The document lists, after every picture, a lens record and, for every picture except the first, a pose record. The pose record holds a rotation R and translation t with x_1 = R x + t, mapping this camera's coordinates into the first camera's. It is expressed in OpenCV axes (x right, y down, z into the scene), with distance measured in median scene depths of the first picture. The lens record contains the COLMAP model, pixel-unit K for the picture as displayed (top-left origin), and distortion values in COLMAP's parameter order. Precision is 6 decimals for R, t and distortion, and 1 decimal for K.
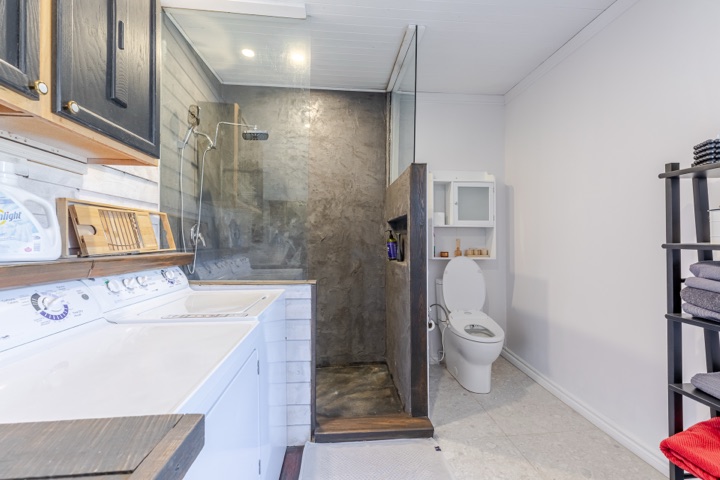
lens RADIAL K [[322.4, 0, 357.9], [0, 322.4, 228.1], [0, 0, 1]] dist [0.006434, -0.000557]
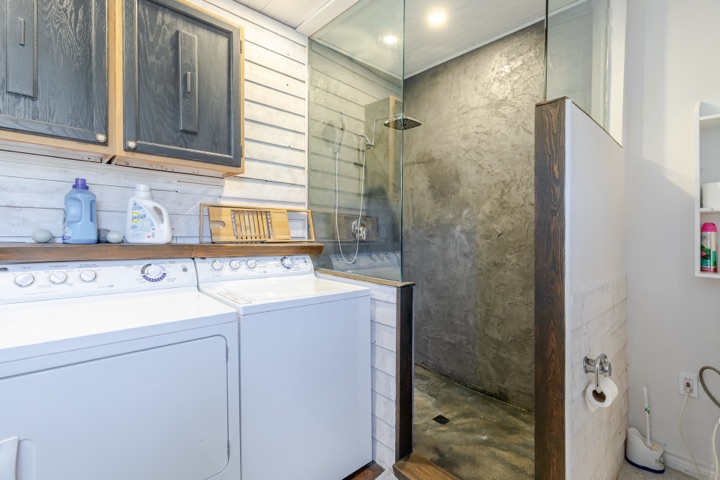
lens RADIAL K [[322.4, 0, 357.9], [0, 322.4, 228.1], [0, 0, 1]] dist [0.006434, -0.000557]
pose [[0.617527, -0.003067, -0.786544, 0.348185], [0.015530, 0.999845, 0.008294, 0.010064], [0.786396, -0.017337, 0.617479, 0.311207]]
